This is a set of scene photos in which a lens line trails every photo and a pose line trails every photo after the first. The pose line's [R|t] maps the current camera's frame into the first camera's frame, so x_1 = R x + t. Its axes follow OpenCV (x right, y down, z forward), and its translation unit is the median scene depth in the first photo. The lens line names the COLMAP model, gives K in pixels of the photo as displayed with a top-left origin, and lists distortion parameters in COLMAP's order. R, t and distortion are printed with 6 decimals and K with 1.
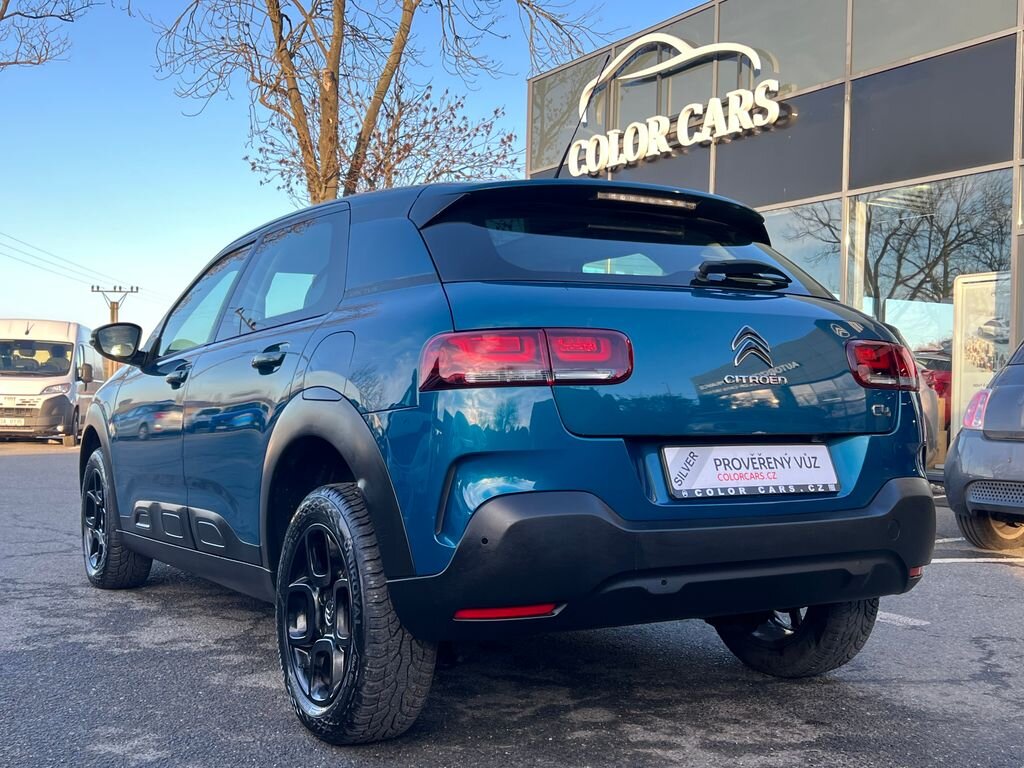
lens RADIAL K [[1147.5, 0, 511.1], [0, 1147.5, 381.4], [0, 0, 1]] dist [-0.006091, 0.000000]
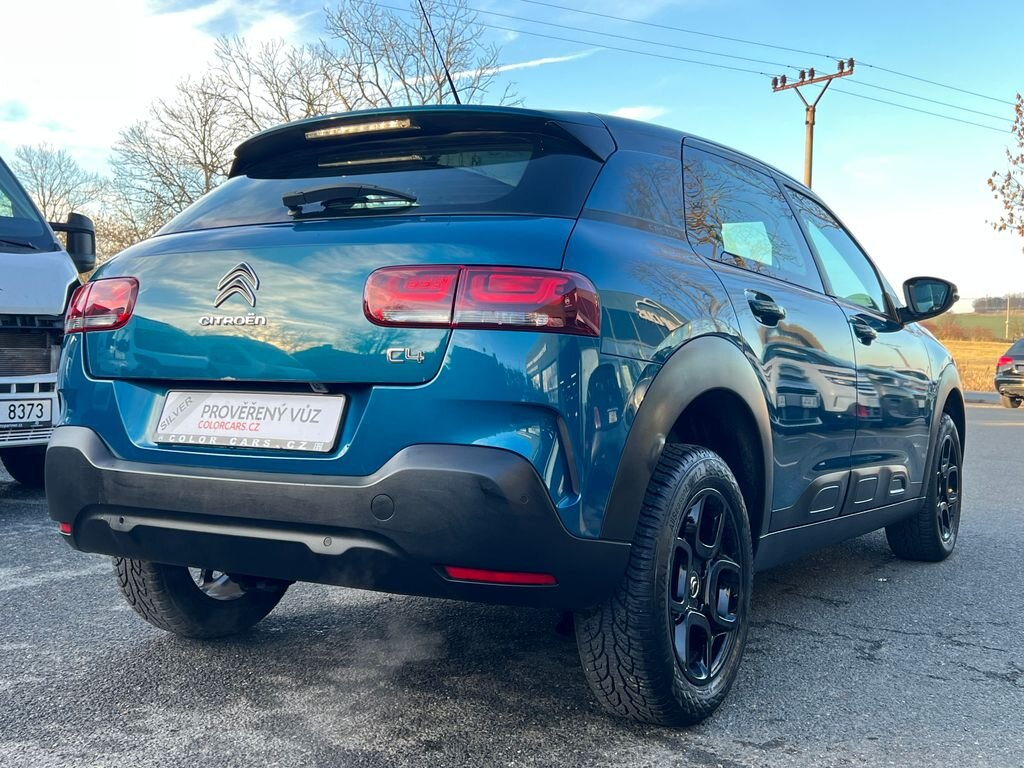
lens RADIAL K [[1147.5, 0, 511.9], [0, 1147.5, 384.6], [0, 0, 1]] dist [-0.006091, 0.000000]
pose [[0.514810, 0.016138, -0.857153, 1.099684], [0.009538, 0.999653, 0.024549, 0.028797], [0.857251, -0.020814, 0.514477, 0.711323]]
